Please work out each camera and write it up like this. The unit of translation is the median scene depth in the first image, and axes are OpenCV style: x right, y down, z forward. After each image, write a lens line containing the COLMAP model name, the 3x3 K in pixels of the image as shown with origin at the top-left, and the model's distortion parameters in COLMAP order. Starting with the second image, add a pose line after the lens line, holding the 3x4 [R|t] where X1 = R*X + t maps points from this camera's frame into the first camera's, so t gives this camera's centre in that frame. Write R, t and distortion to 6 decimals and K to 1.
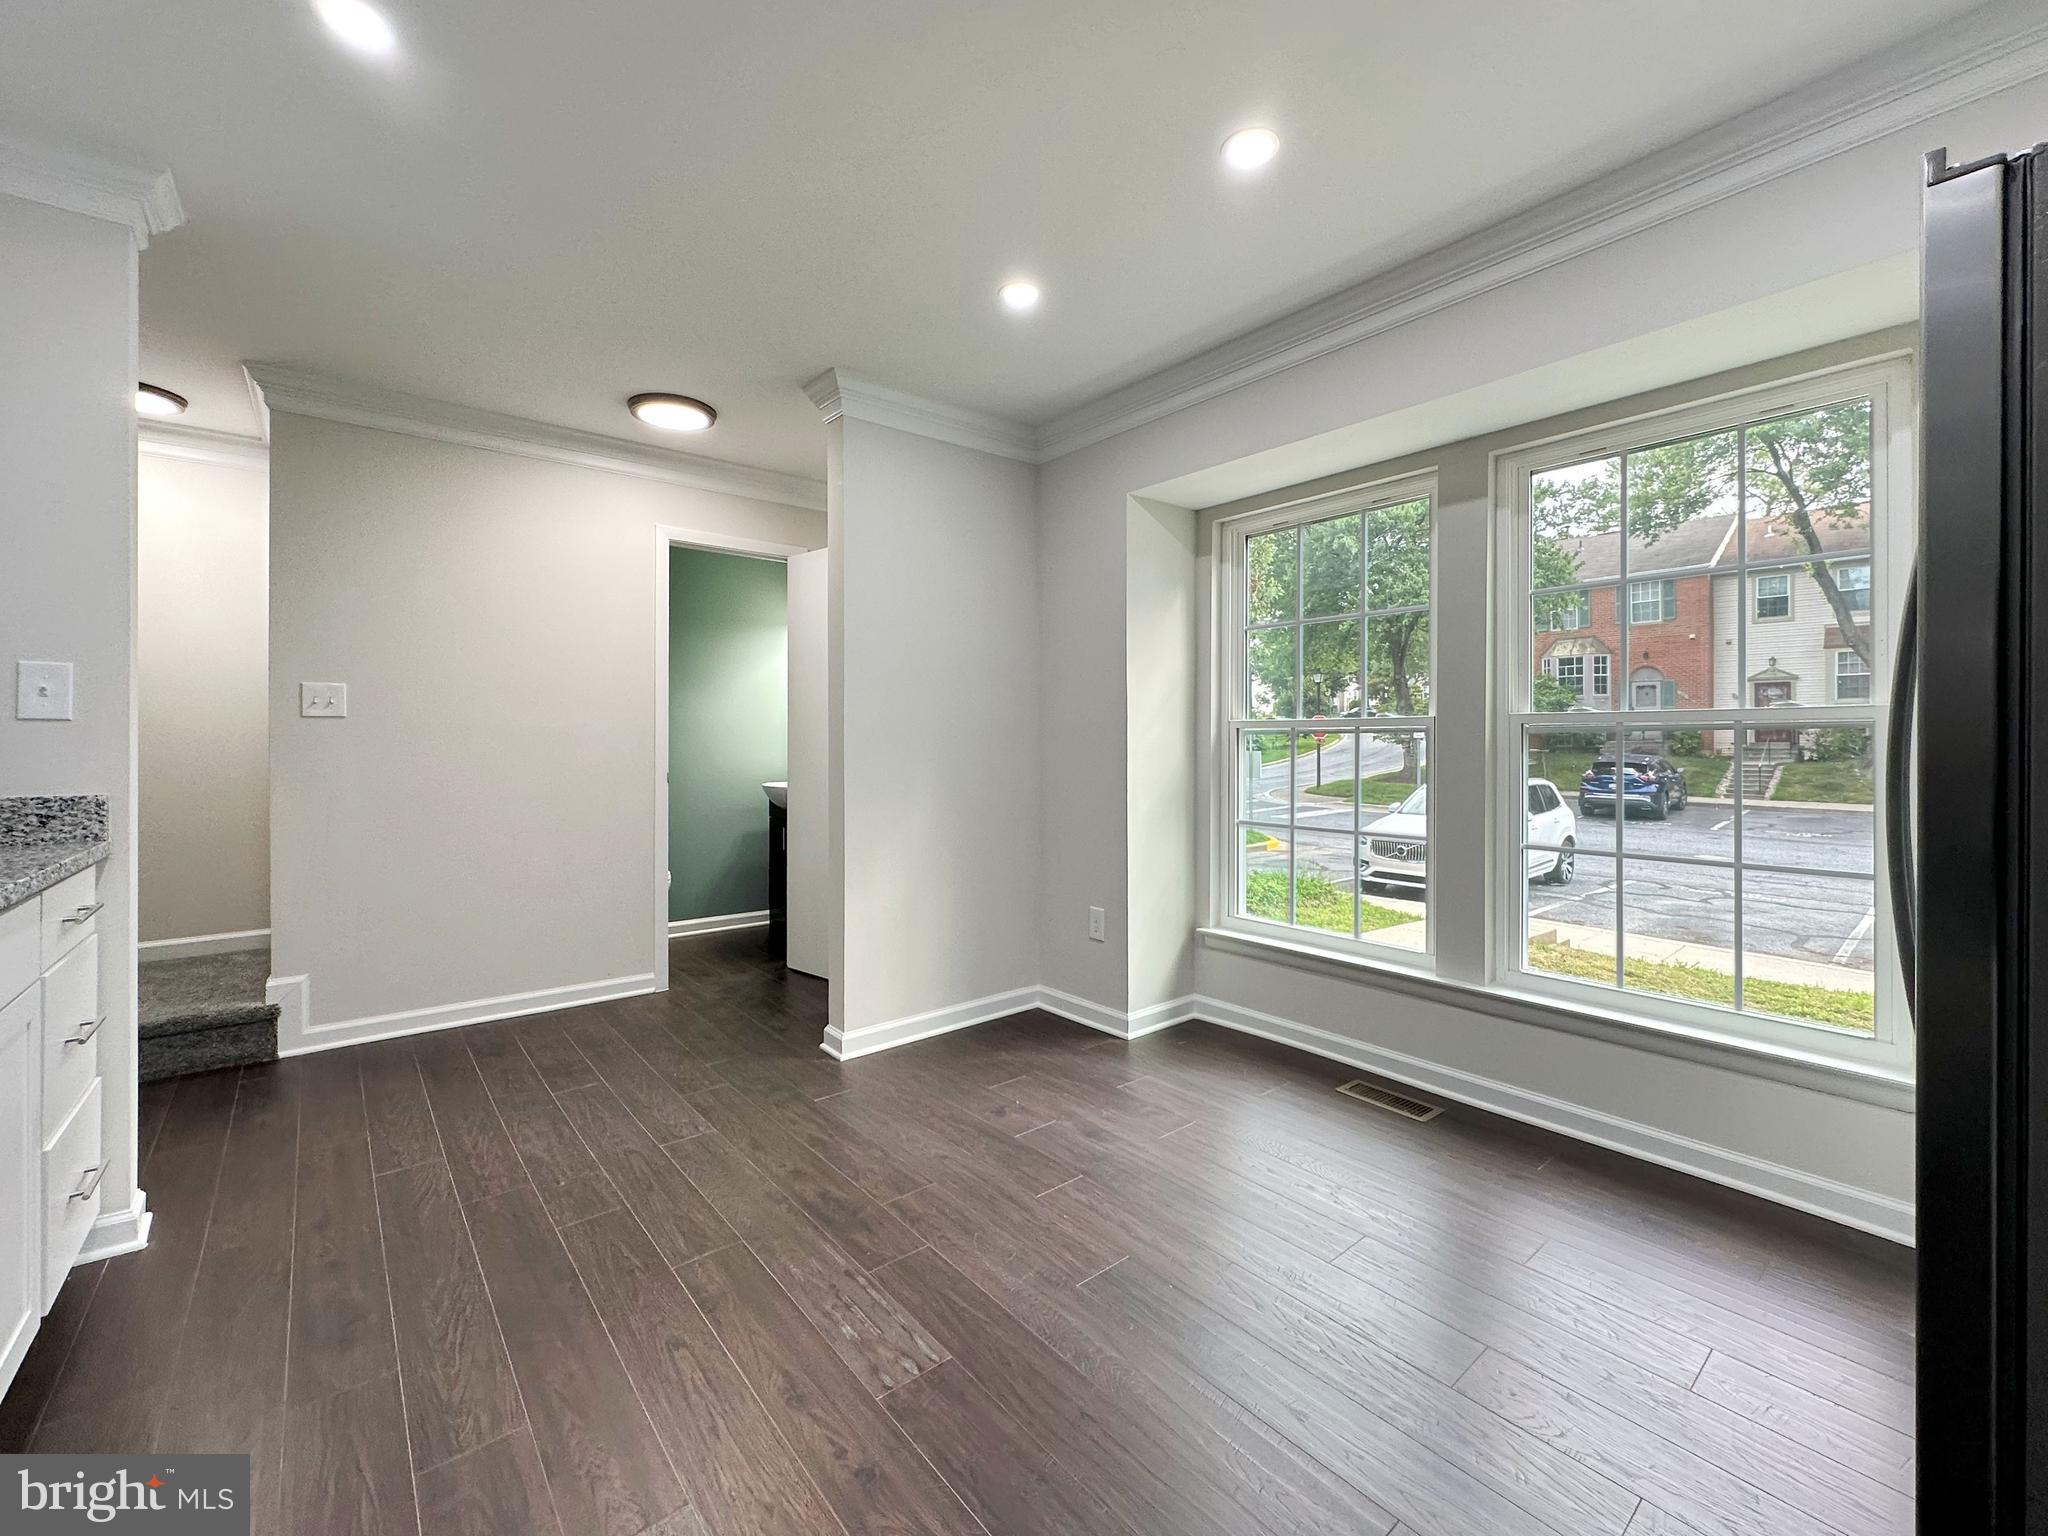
lens RADIAL K [[848.4, 0, 1030.7], [0, 848.4, 739.5], [0, 0, 1]] dist [-0.000049, -0.000178]
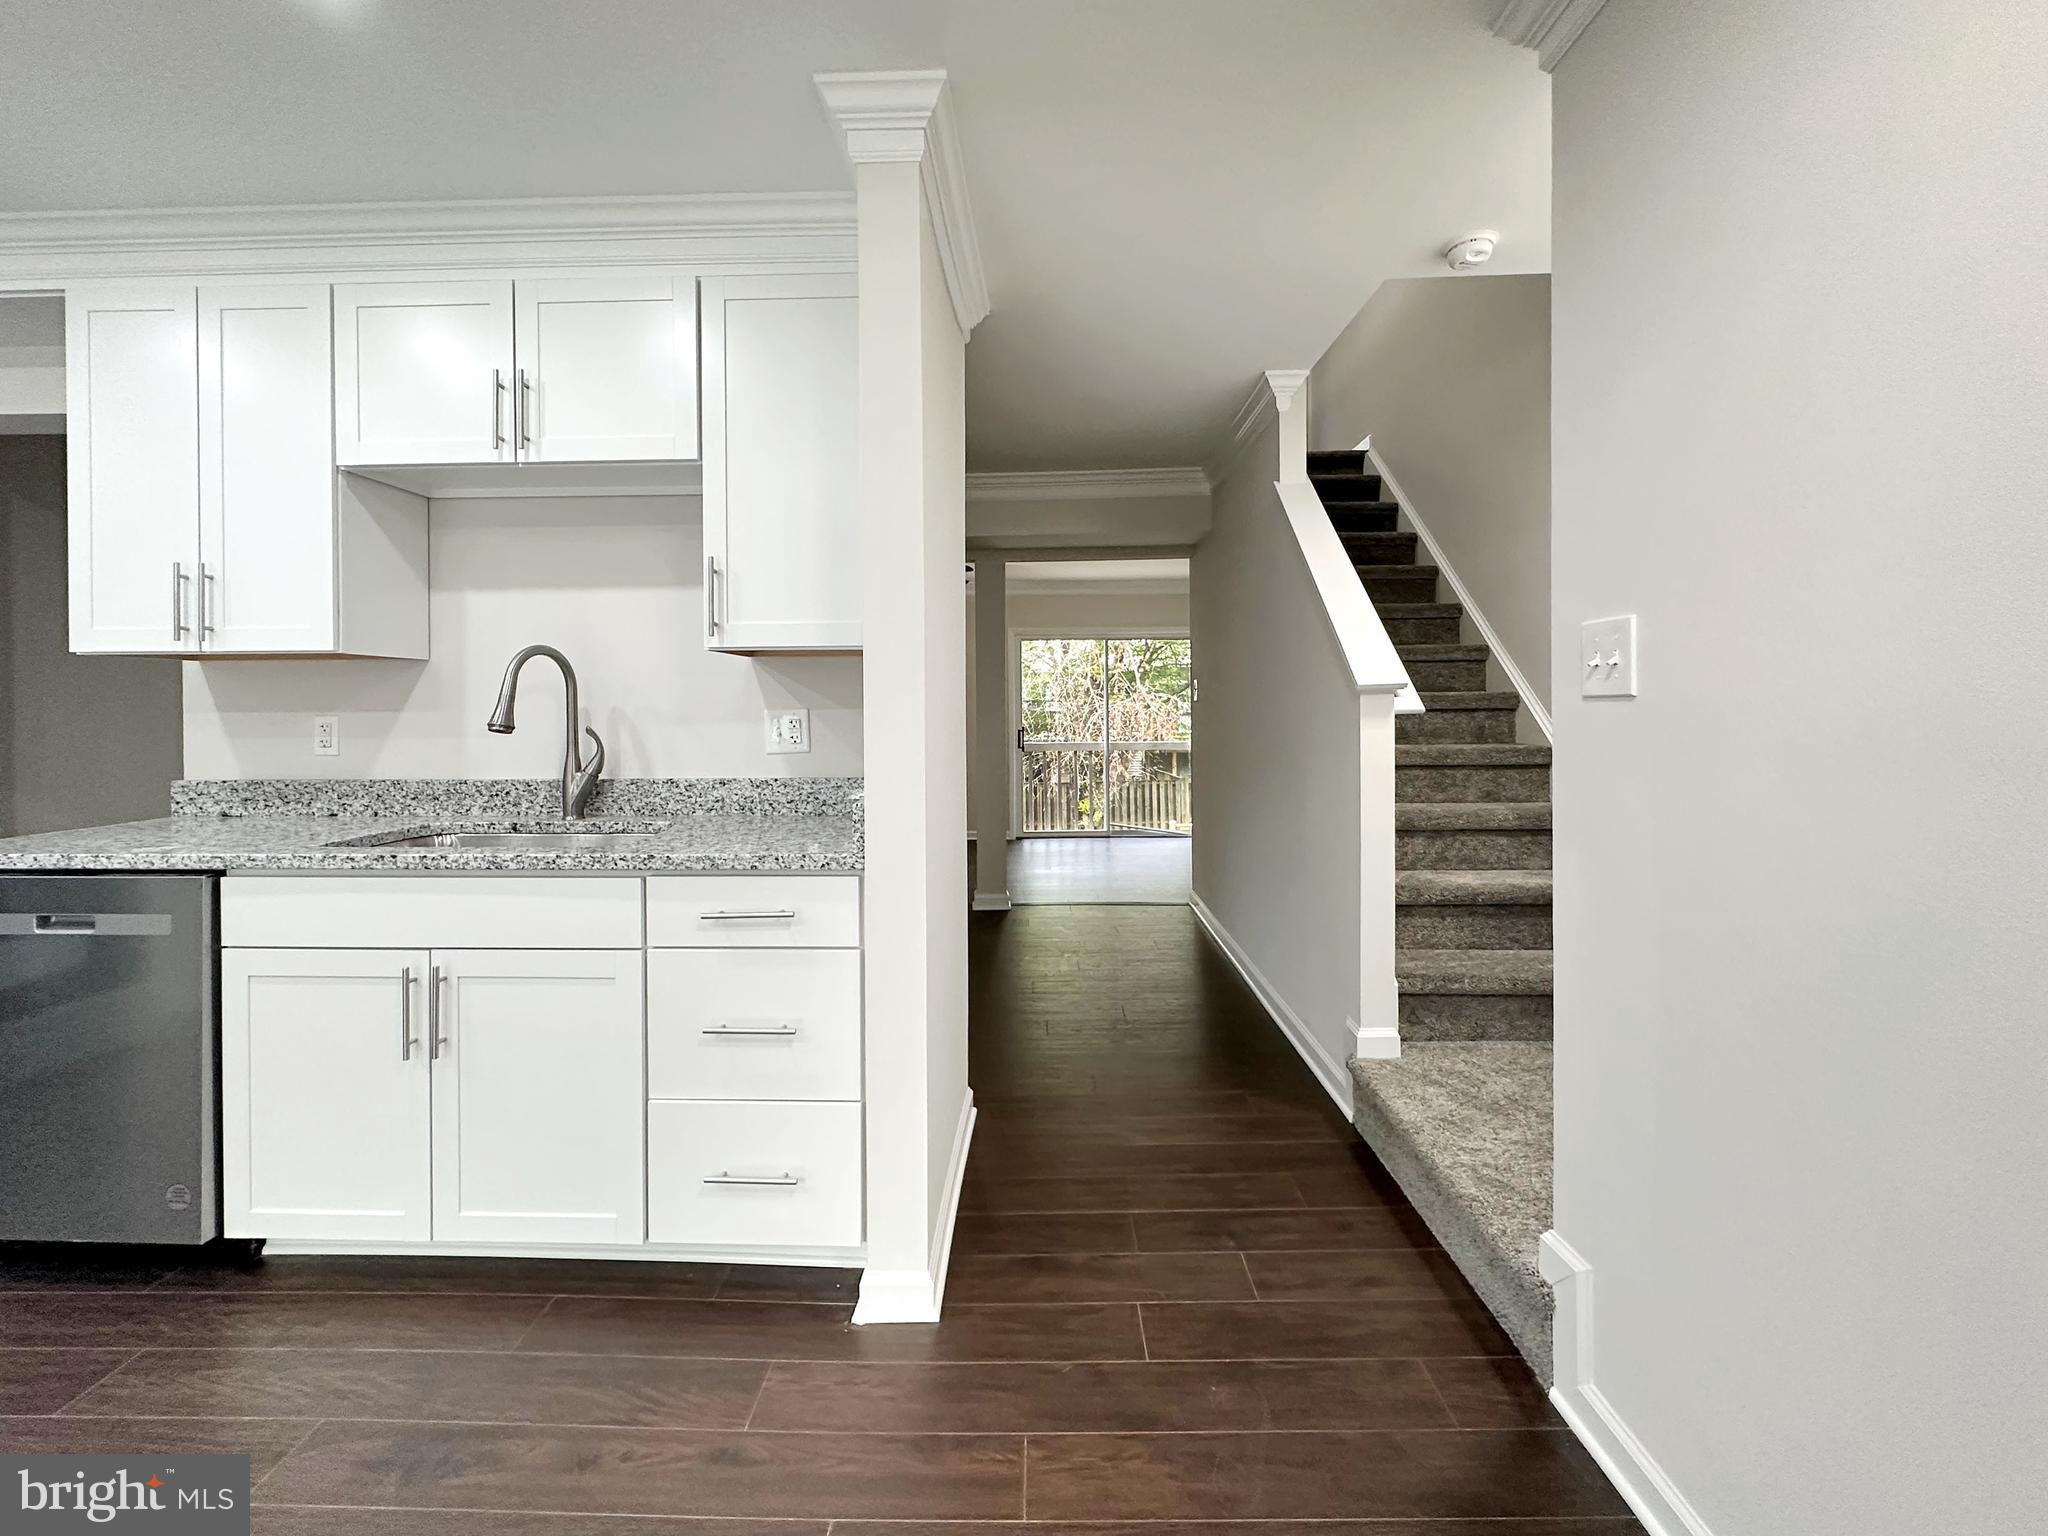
lens RADIAL K [[855.6, 0, 1024.4], [0, 855.6, 711.6], [0, 0, 1]] dist [-0.001001, 0.000012]
pose [[-0.660777, 0.010769, -0.750505, -0.414018], [0.006489, 0.999942, 0.008635, -0.032682], [0.750554, 0.000836, -0.660809, 1.411882]]
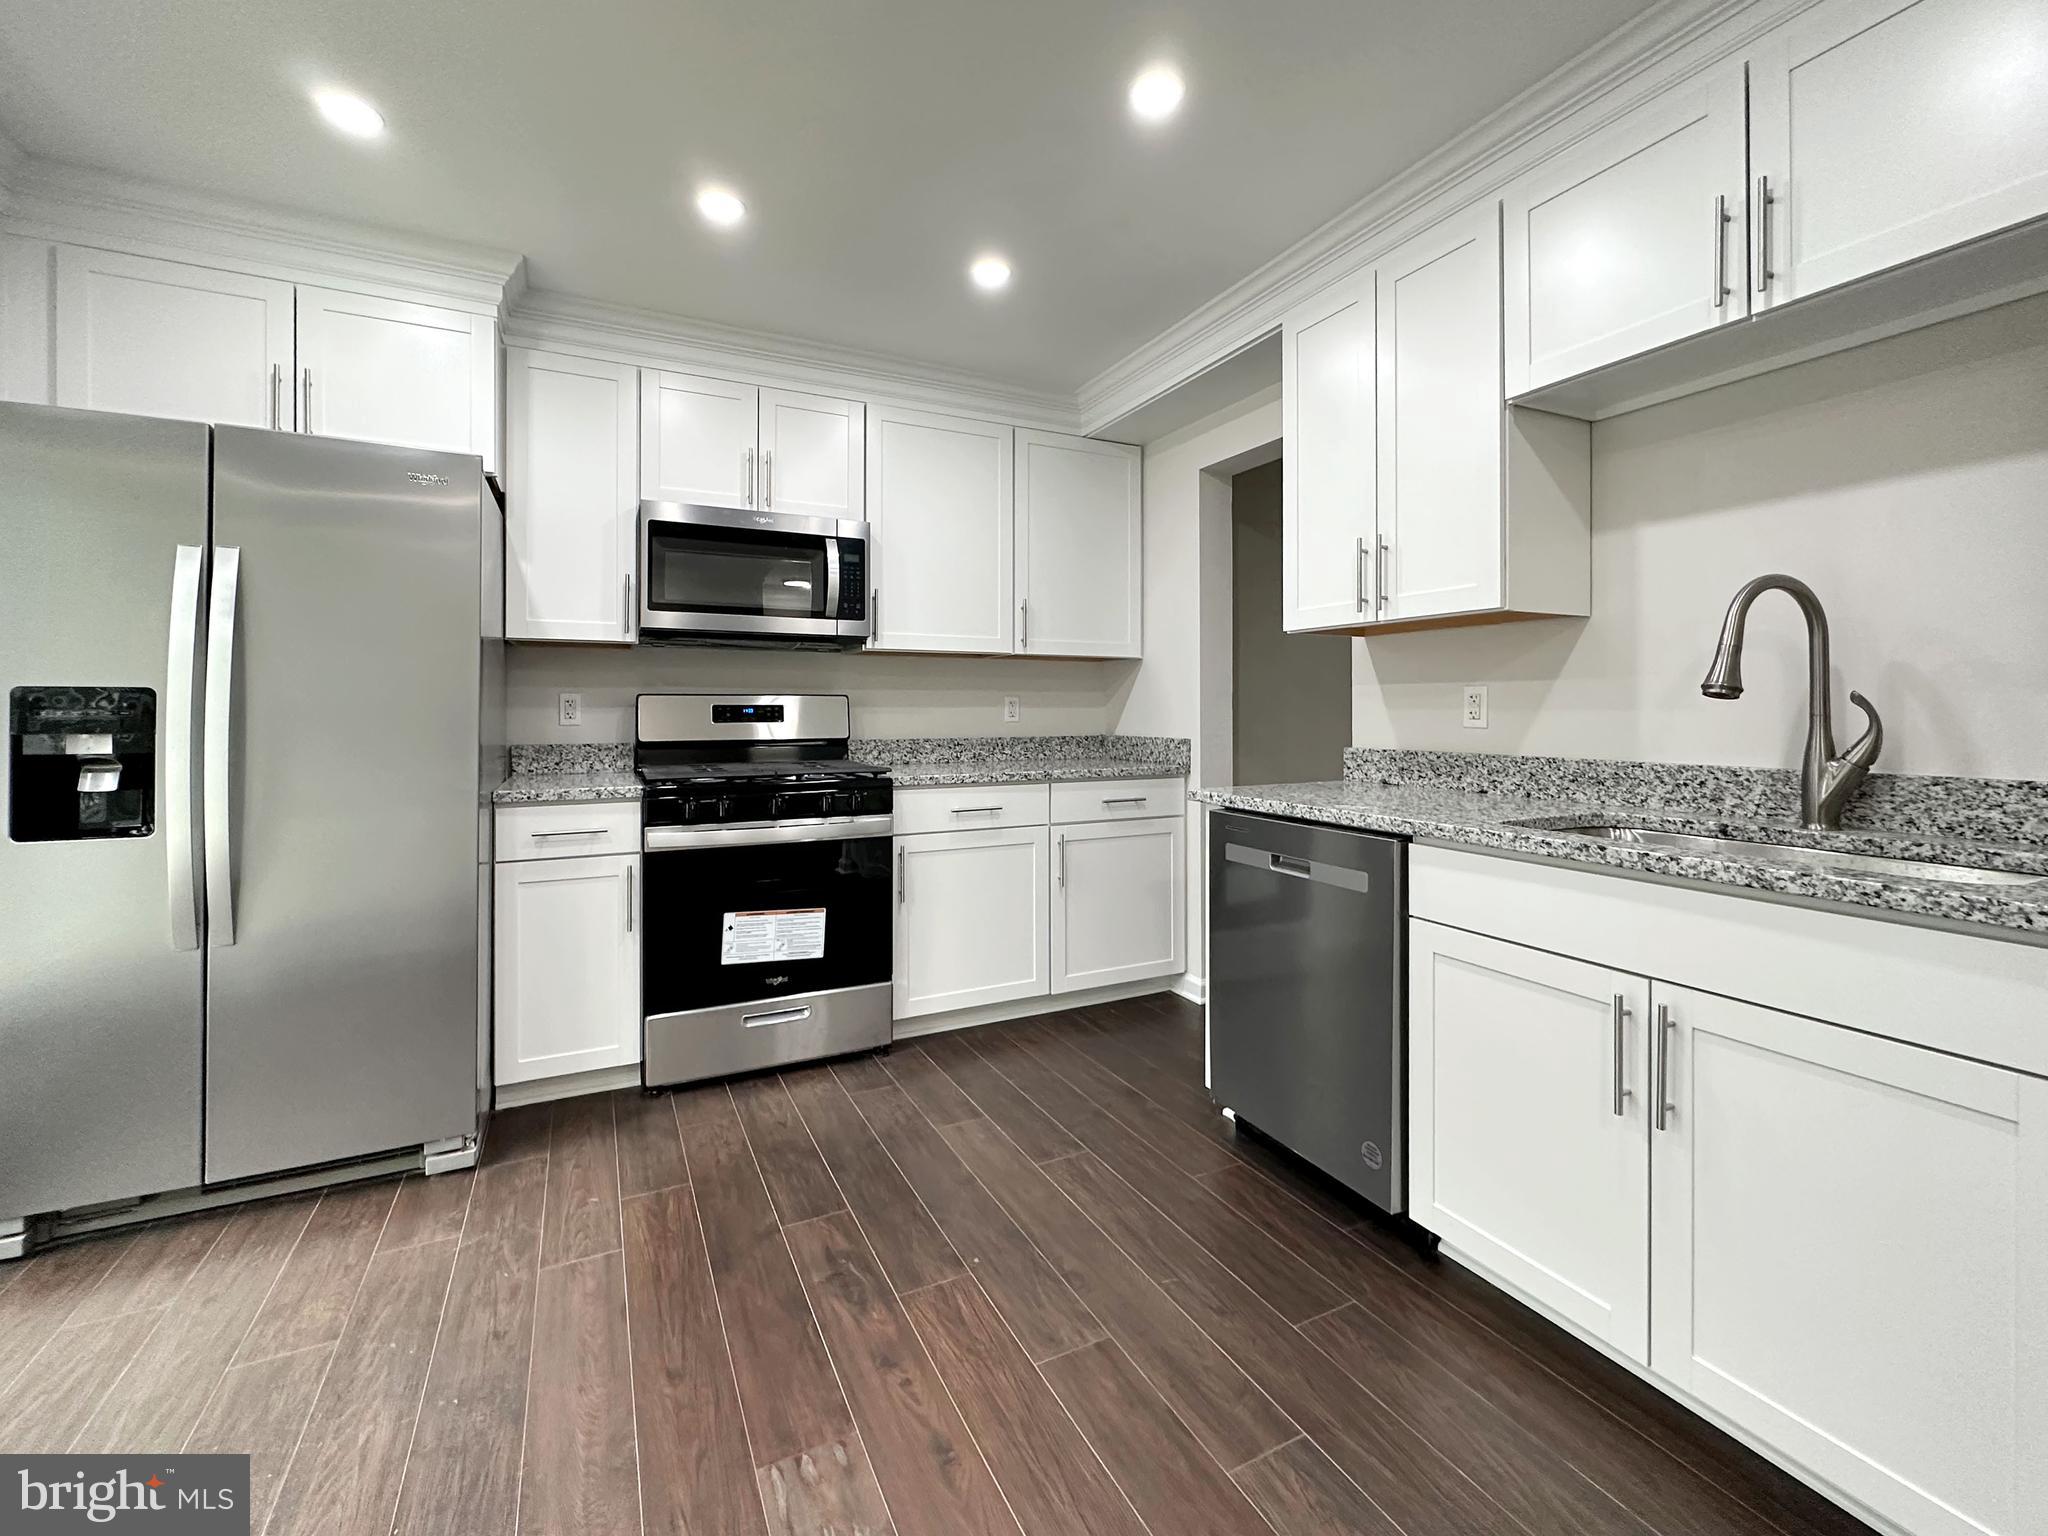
lens RADIAL K [[869.1, 0, 1018.4], [0, 869.1, 709.1], [0, 0, 1]] dist [-0.001528, 0.000081]
pose [[-0.971510, 0.004319, 0.236961, -0.360929], [0.004631, 0.999989, 0.000762, -0.000246], [-0.236955, 0.001838, -0.971519, 1.173192]]
